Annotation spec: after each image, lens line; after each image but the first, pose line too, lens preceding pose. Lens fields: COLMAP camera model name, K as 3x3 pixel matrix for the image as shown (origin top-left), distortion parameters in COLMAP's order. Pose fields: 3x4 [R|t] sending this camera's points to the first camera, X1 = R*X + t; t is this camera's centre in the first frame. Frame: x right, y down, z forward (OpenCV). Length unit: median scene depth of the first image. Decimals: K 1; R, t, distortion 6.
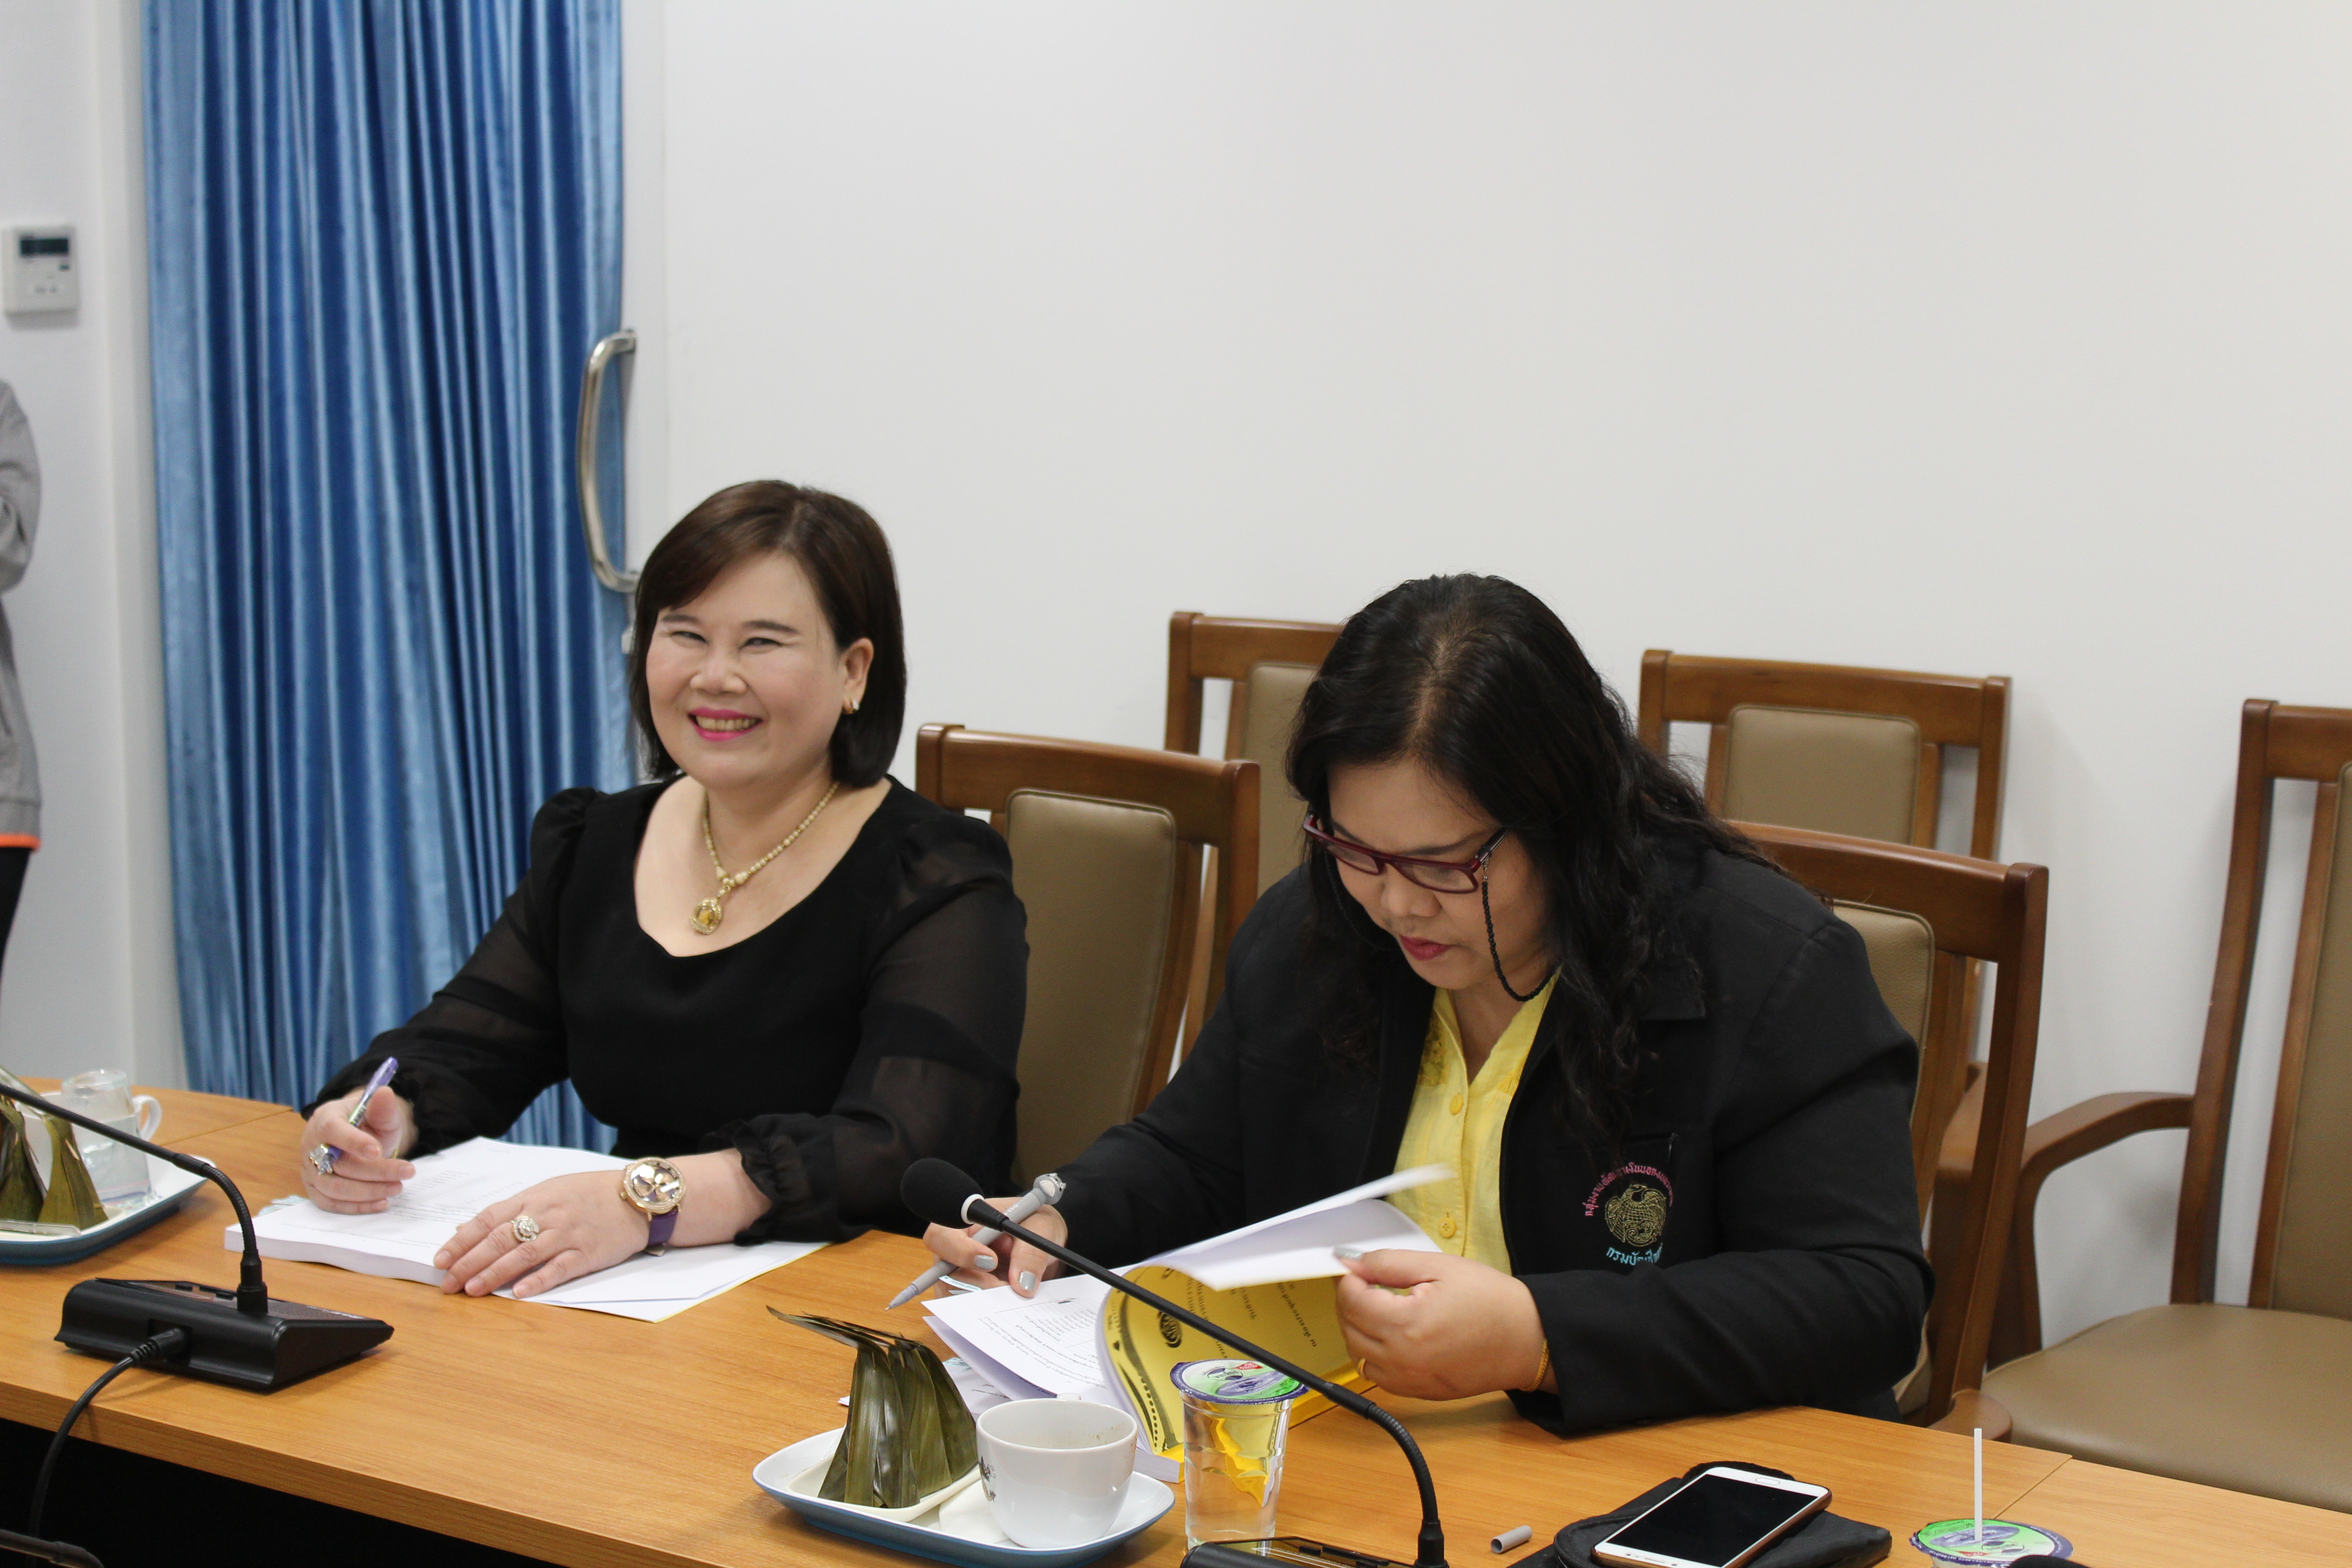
lens RADIAL K [[3974.2, 0, 1176.0], [0, 3974.2, 784.0], [0, 0, 1]] dist [0.021718, 0.002870]
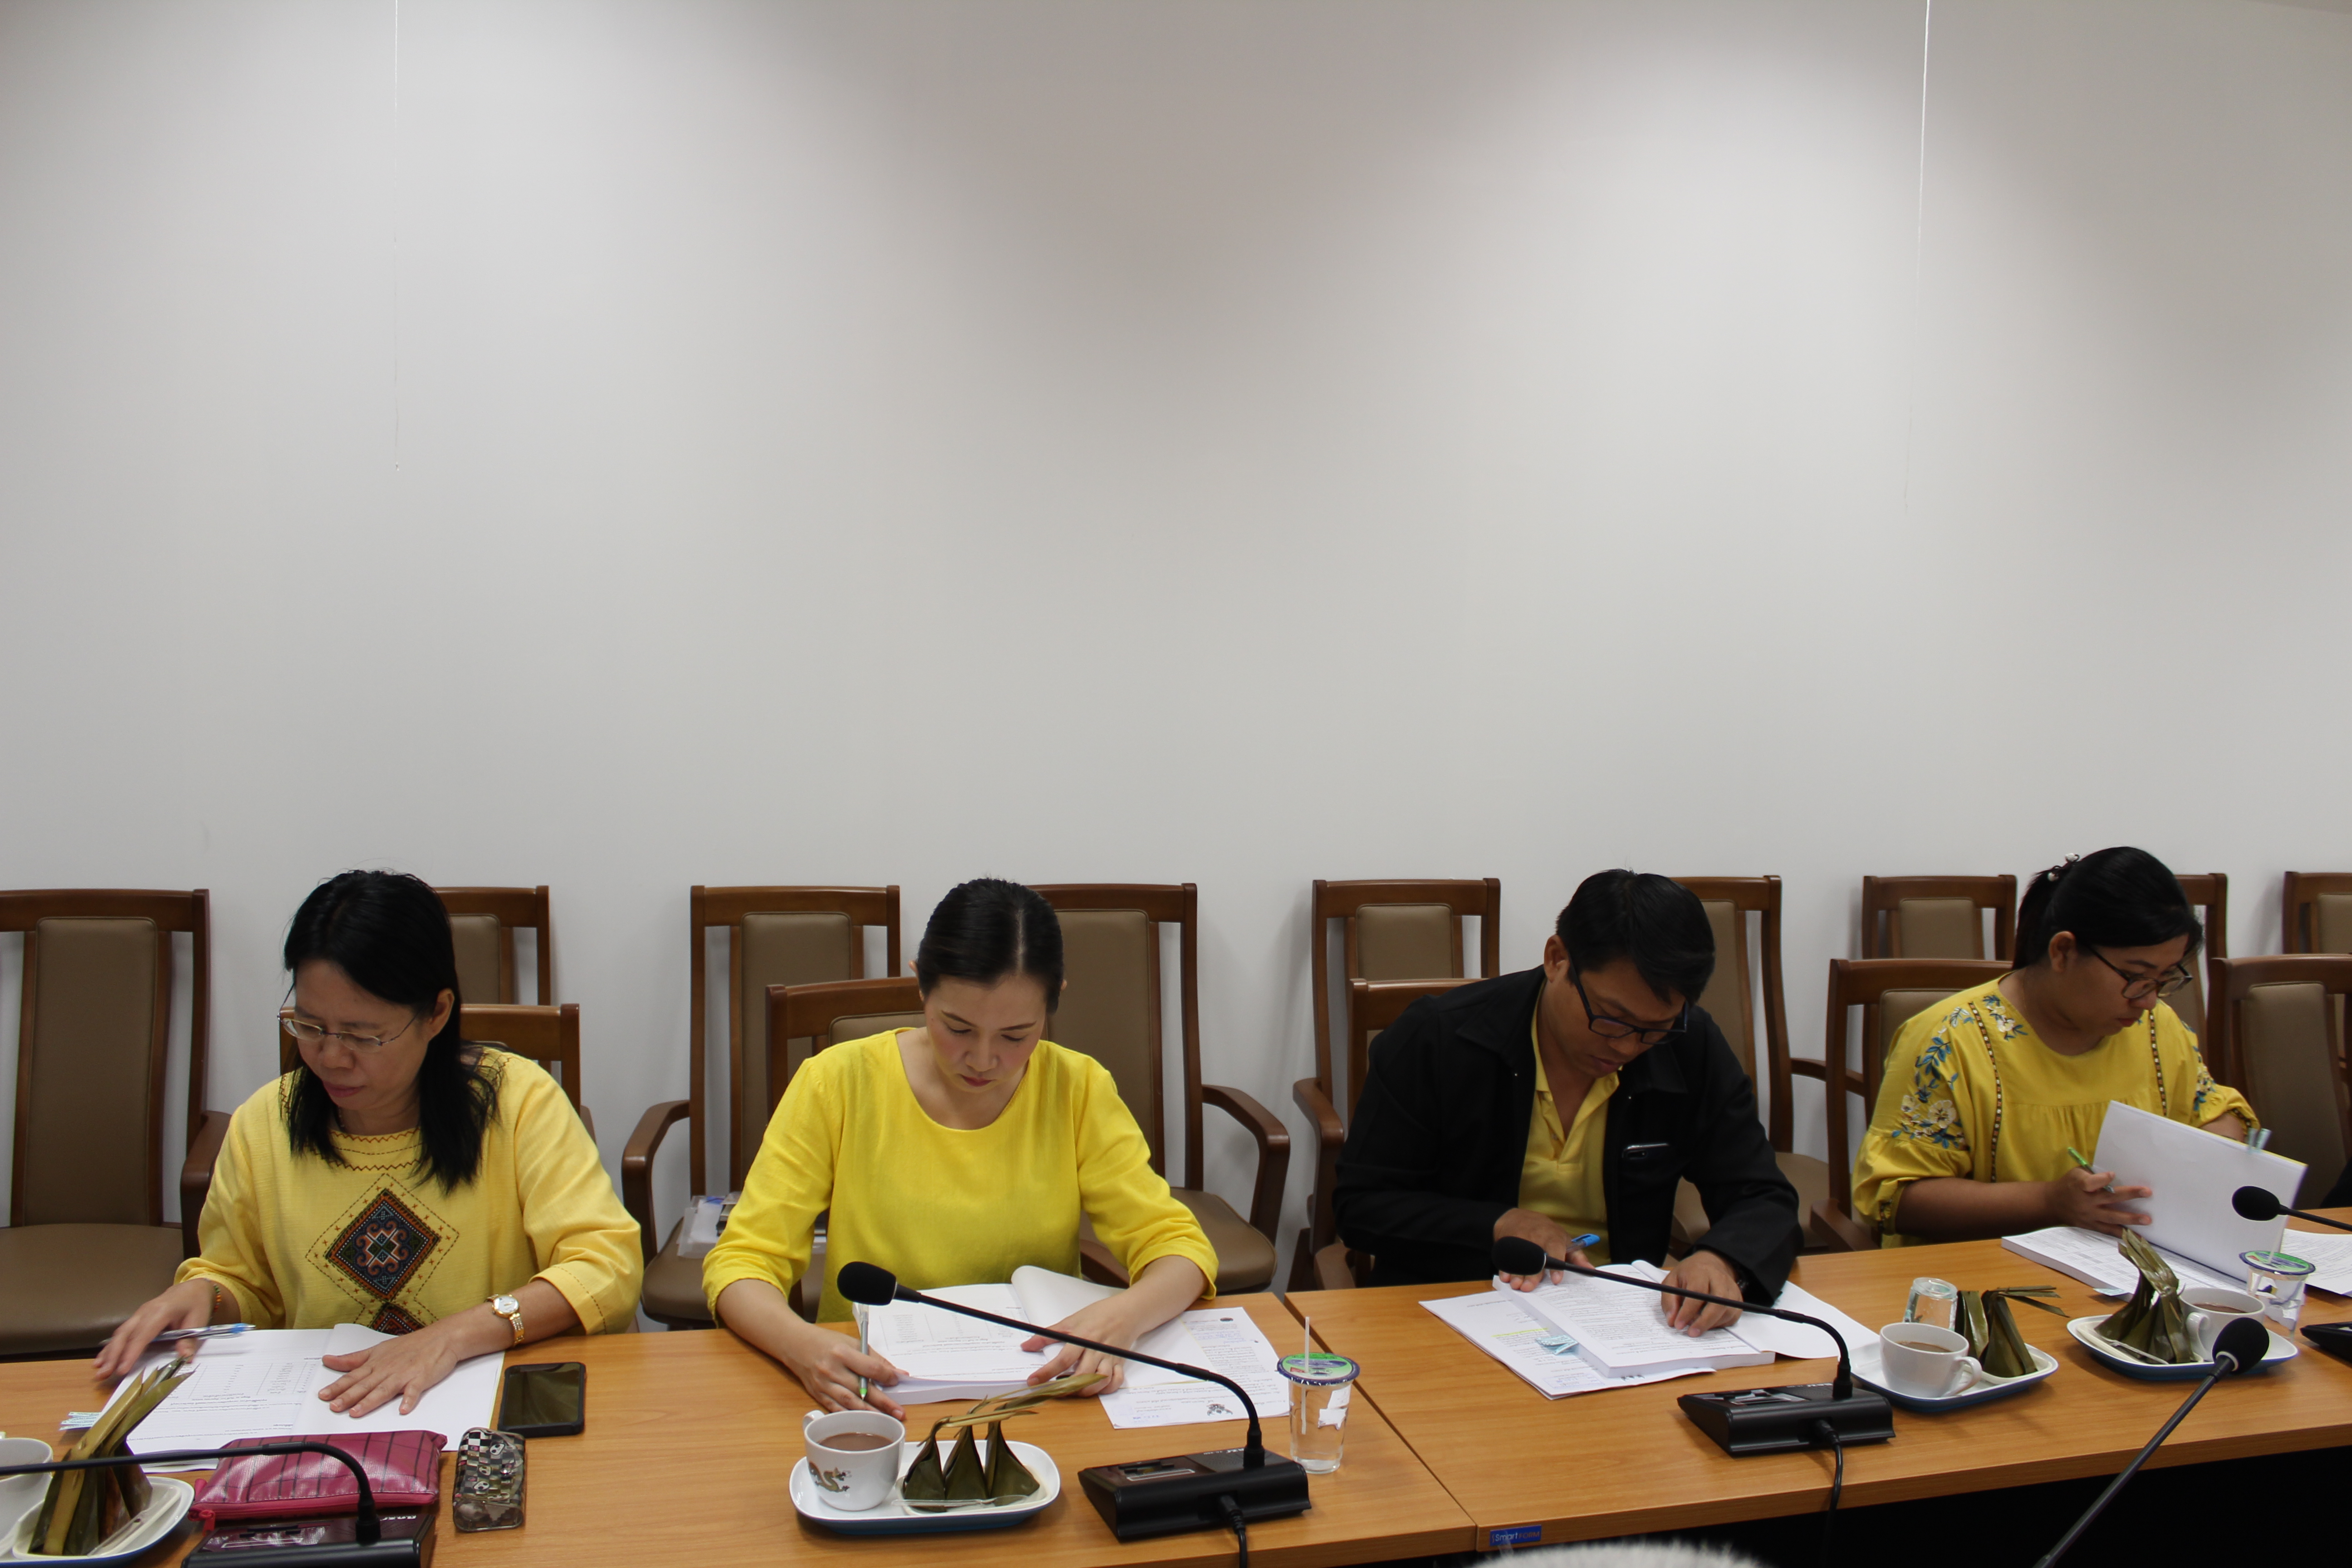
lens RADIAL K [[1960.8, 0, 1176.0], [0, 1960.8, 784.0], [0, 0, 1]] dist [-0.068477, -0.001276]
pose [[0.630029, -0.049596, 0.774986, -0.324311], [0.094440, 0.995445, -0.013071, -0.038076], [-0.770808, 0.081425, 0.631843, 0.241828]]
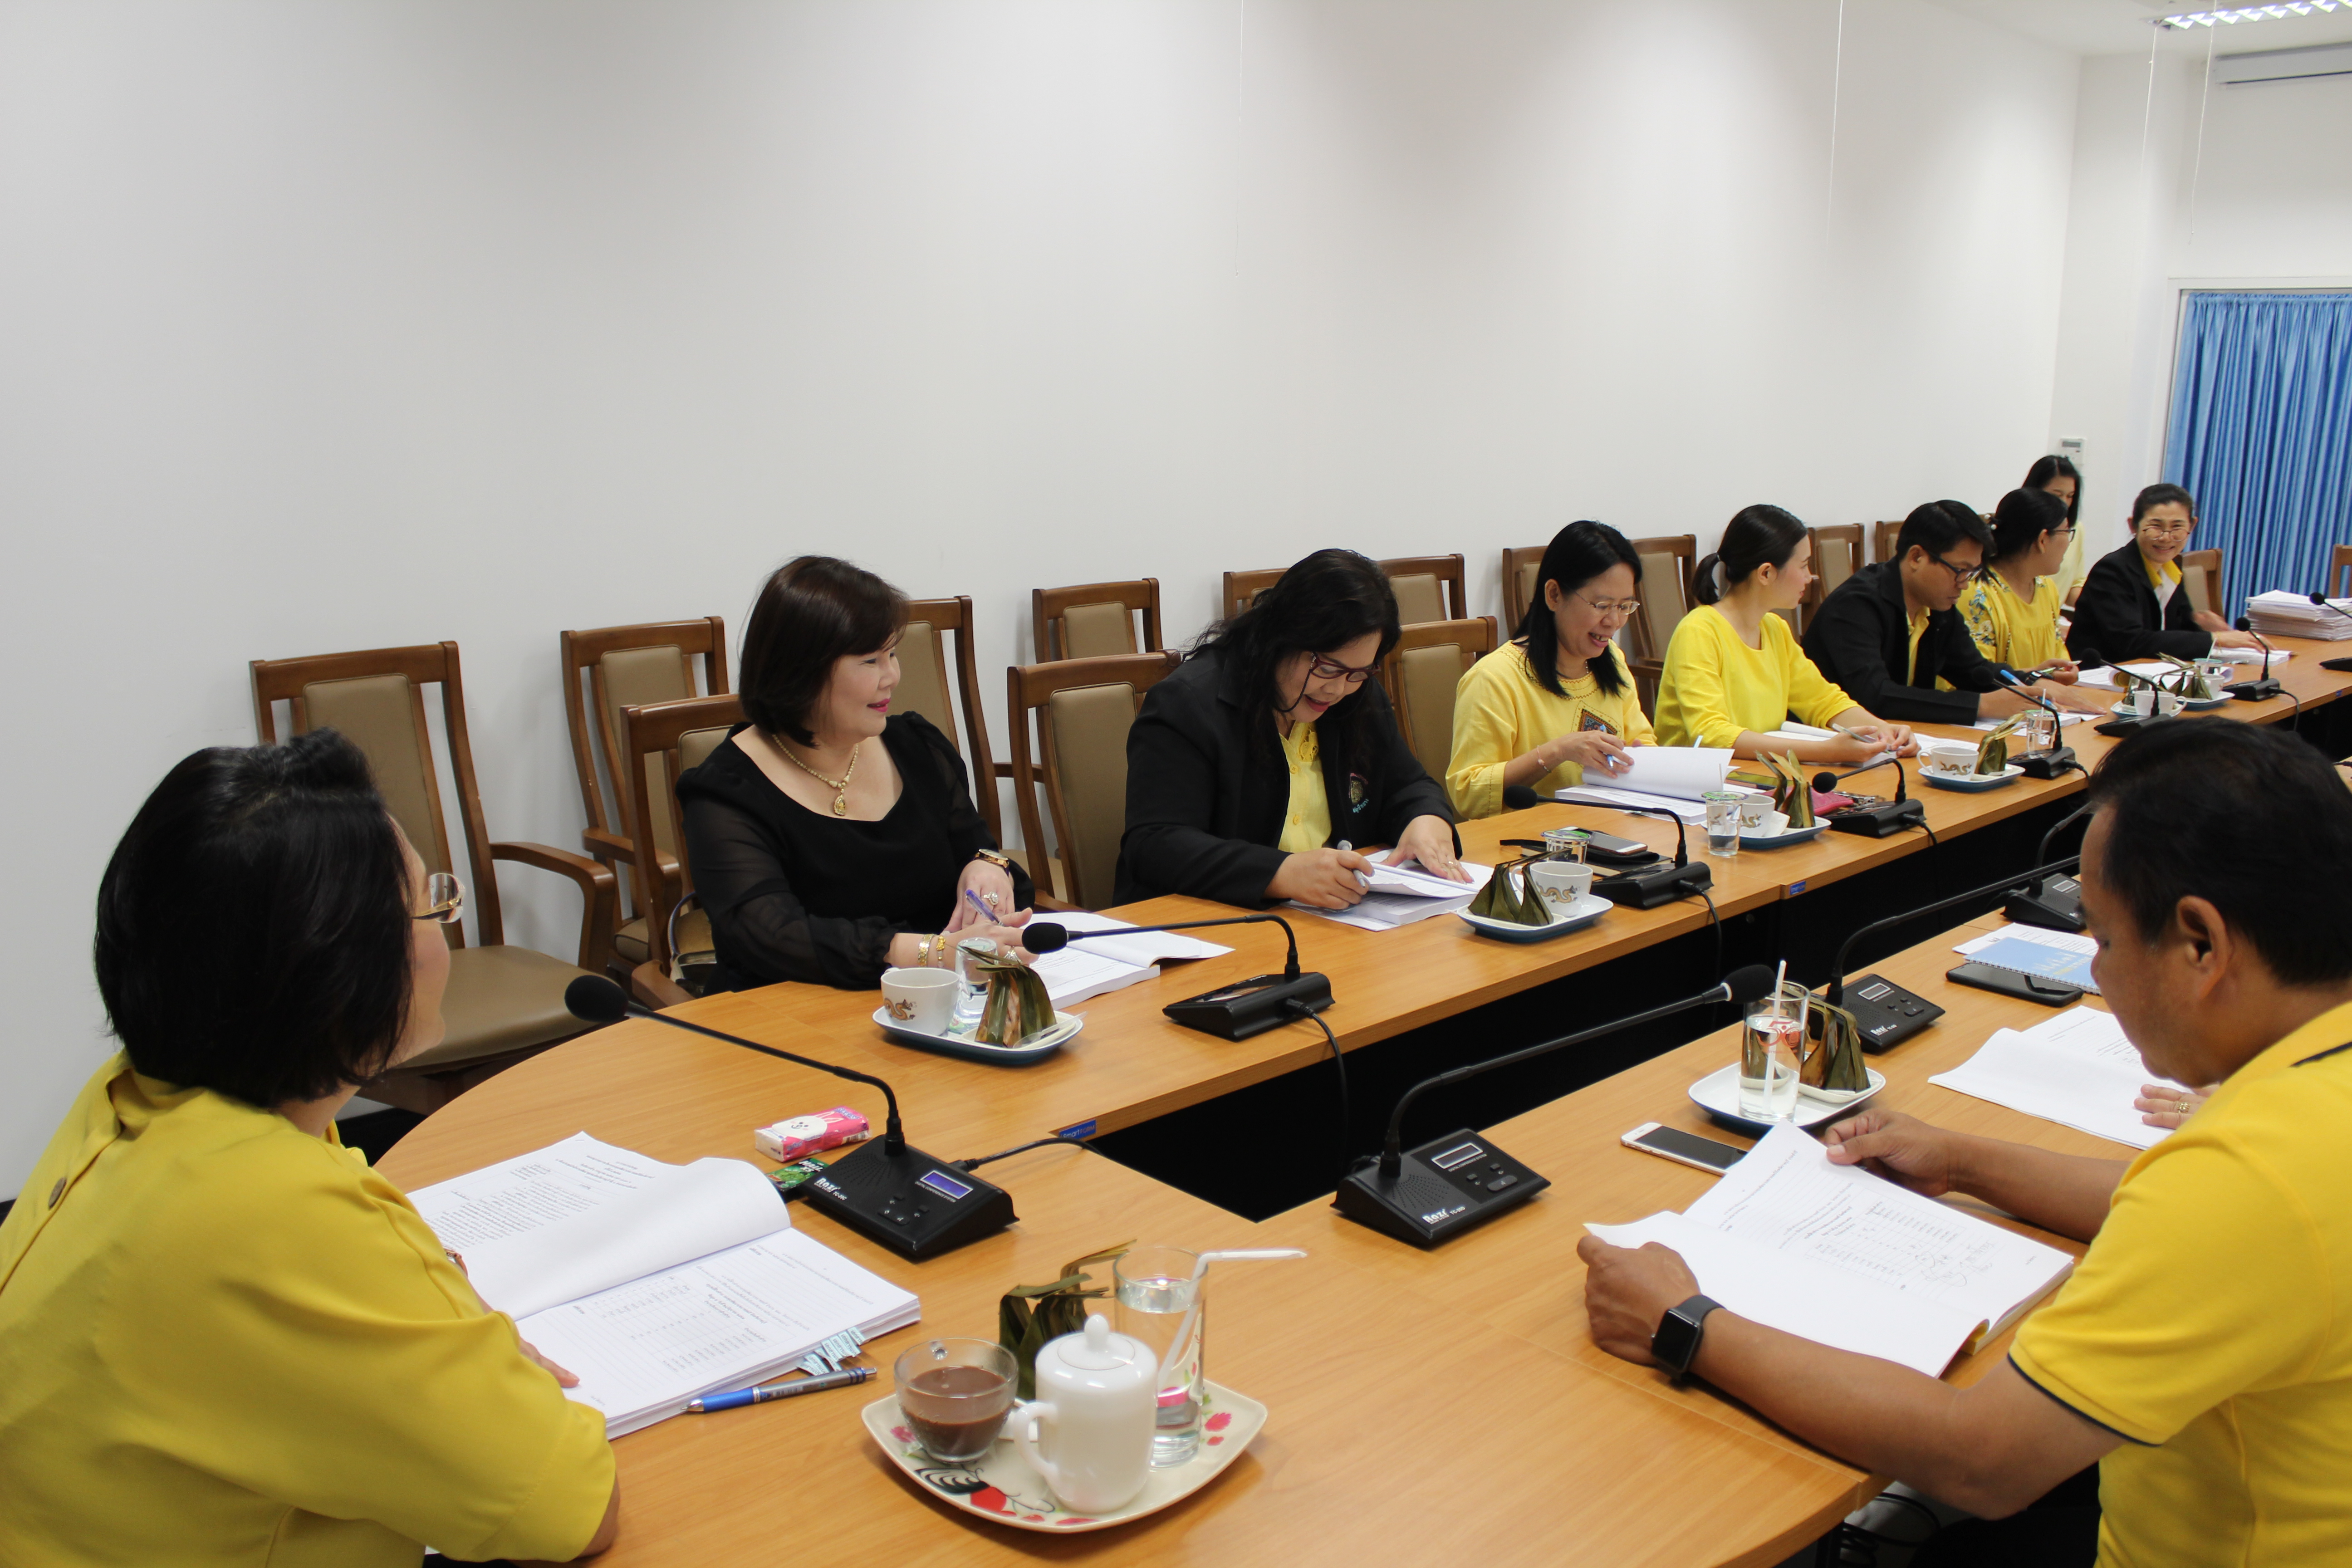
lens RADIAL K [[2001.1, 0, 1176.0], [0, 2001.1, 784.0], [0, 0, 1]] dist [-0.056925, 0.000887]
pose [[0.198468, -0.201137, 0.959247, -0.388689], [0.143990, 0.974080, 0.174456, -0.045523], [-0.969473, 0.103498, 0.222285, 0.281849]]
